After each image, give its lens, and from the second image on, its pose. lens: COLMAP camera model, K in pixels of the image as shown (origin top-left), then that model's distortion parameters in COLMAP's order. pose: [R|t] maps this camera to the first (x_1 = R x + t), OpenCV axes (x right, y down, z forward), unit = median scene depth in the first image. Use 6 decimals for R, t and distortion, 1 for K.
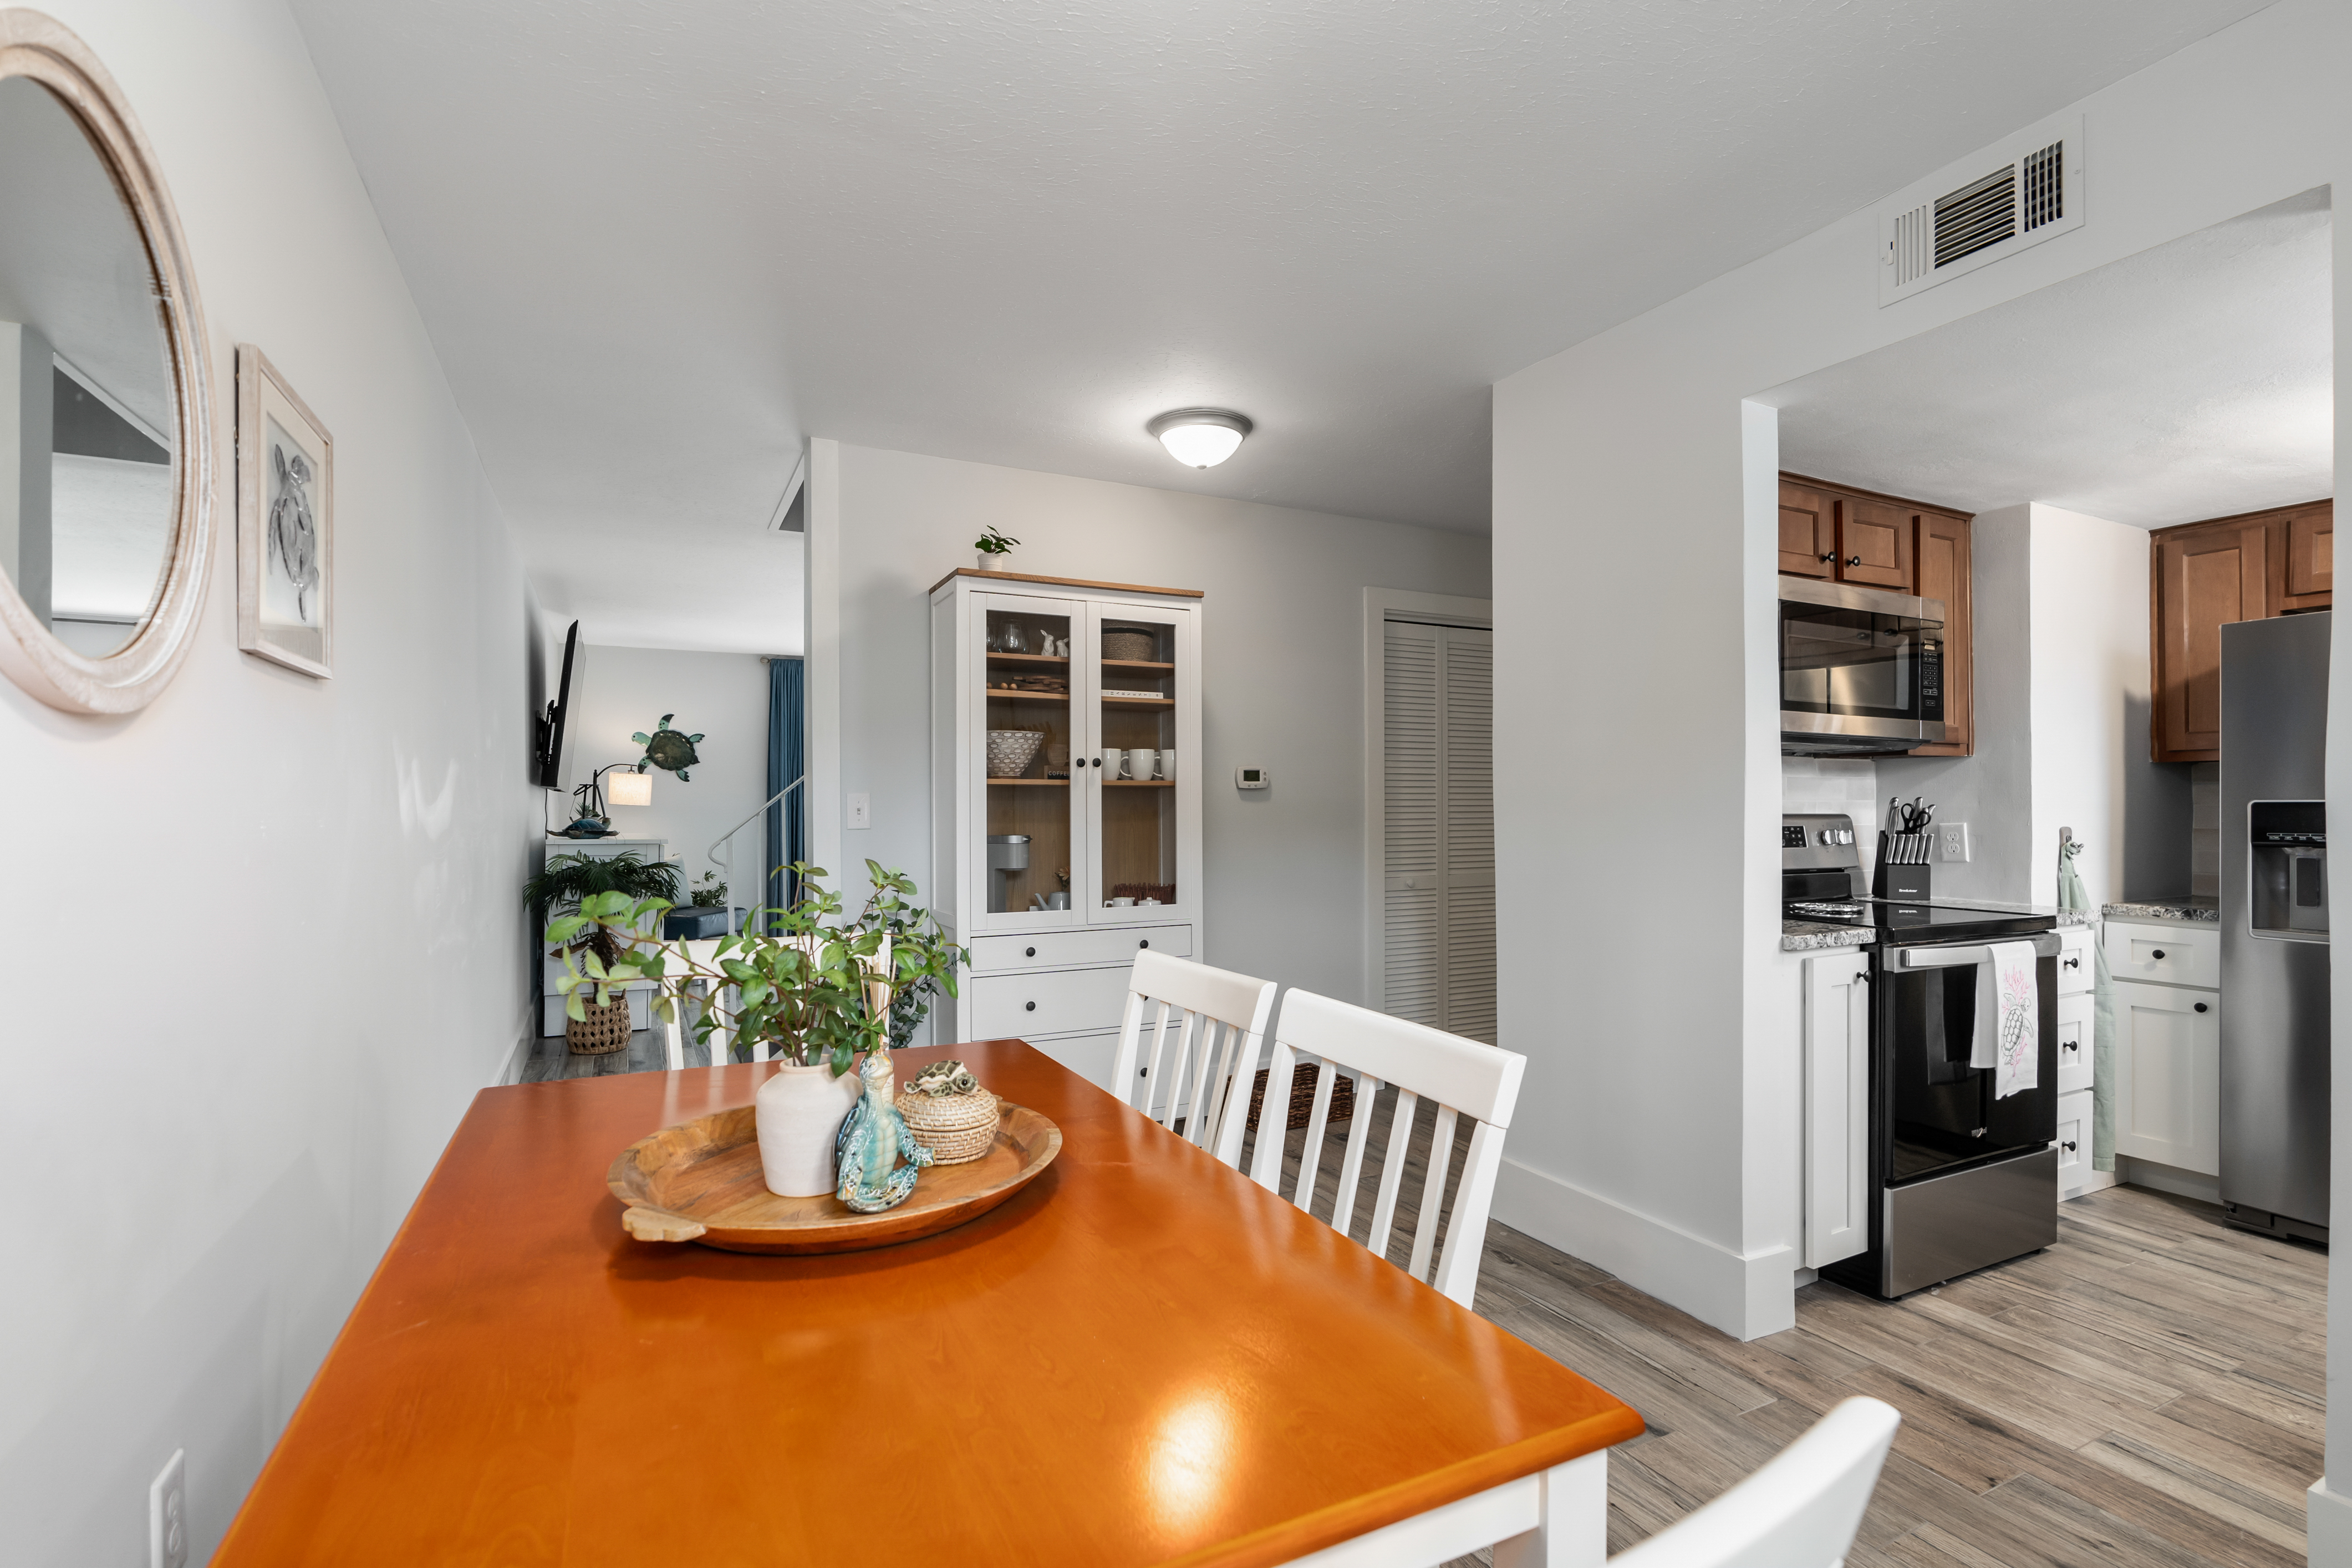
lens RADIAL K [[1083.1, 0, 1181.3], [0, 1083.1, 810.5], [0, 0, 1]] dist [-0.006162, 0.001521]
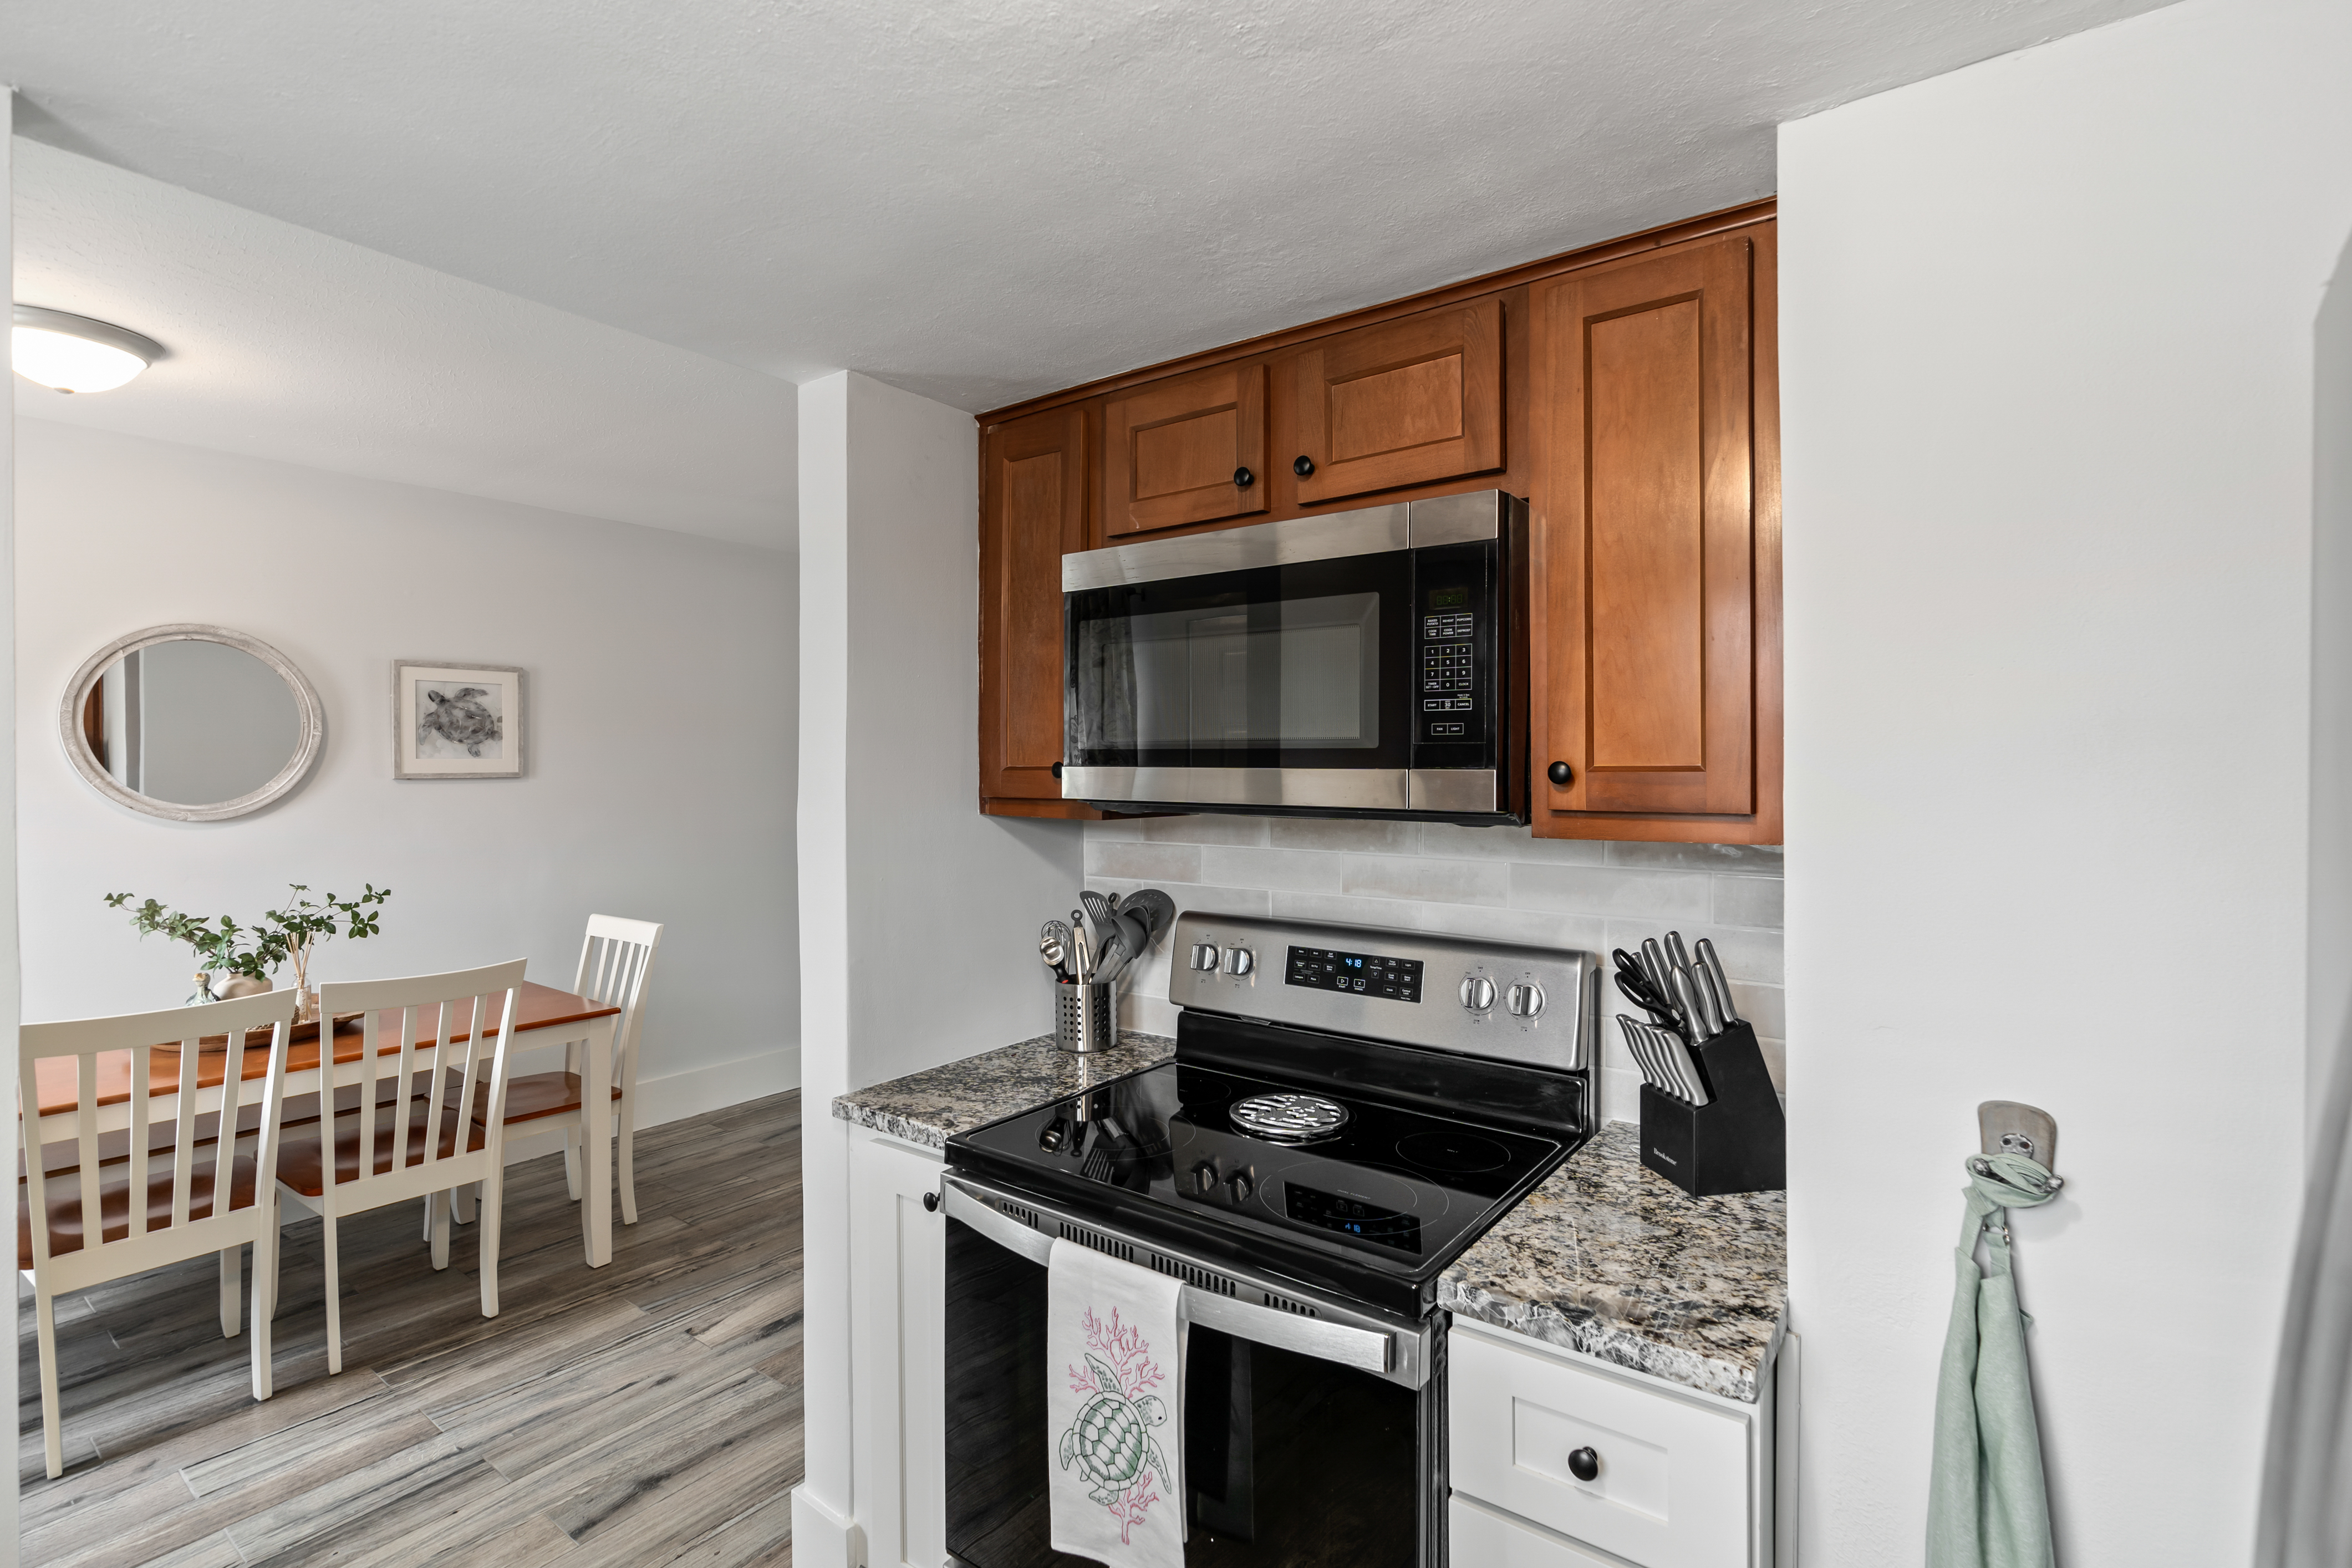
lens RADIAL K [[1083.1, 0, 1181.3], [0, 1083.1, 810.5], [0, 0, 1]] dist [-0.006162, 0.001521]
pose [[0.456286, 0.032159, -0.889252, 1.039295], [-0.007134, 0.999447, 0.032483, -0.082805], [0.889805, -0.008477, 0.456263, 0.697770]]
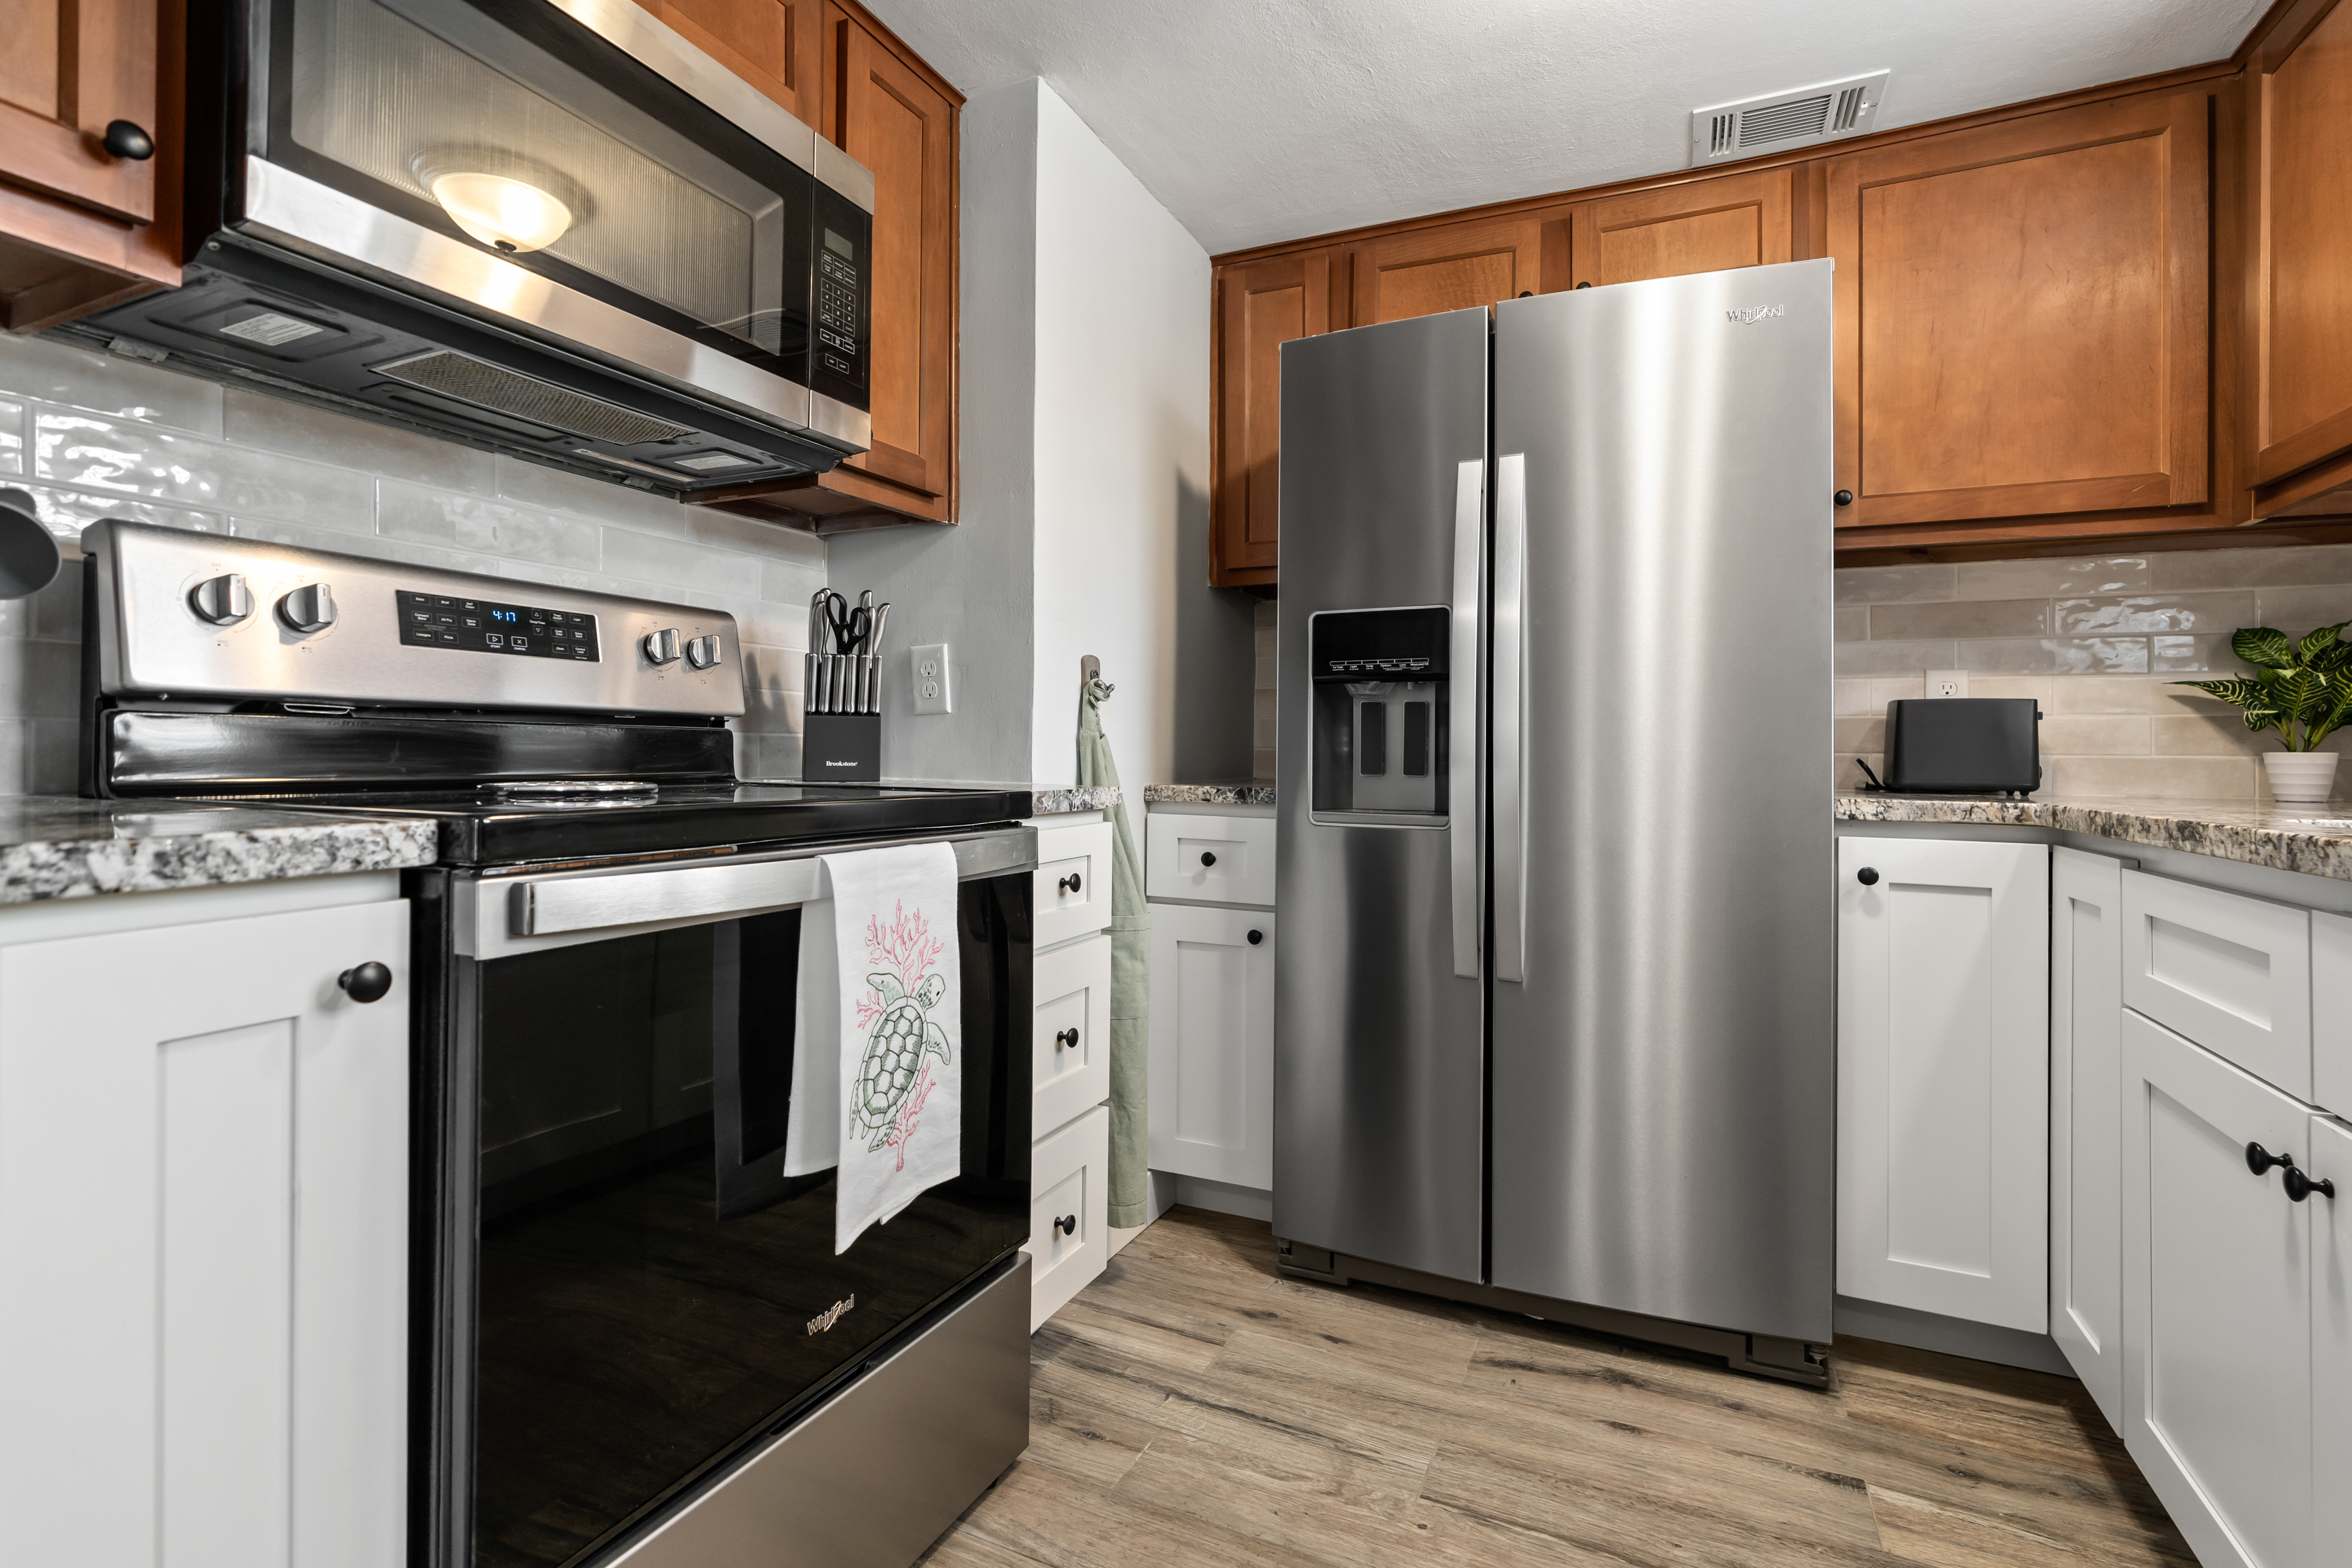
lens RADIAL K [[1068.3, 0, 1184.7], [0, 1068.3, 773.6], [0, 0, 1]] dist [-0.006302, 0.001480]
pose [[0.785431, -0.004600, 0.618932, 0.513107], [-0.006202, 0.999864, 0.015302, 0.074462], [-0.618918, -0.015858, 0.785295, 0.520741]]
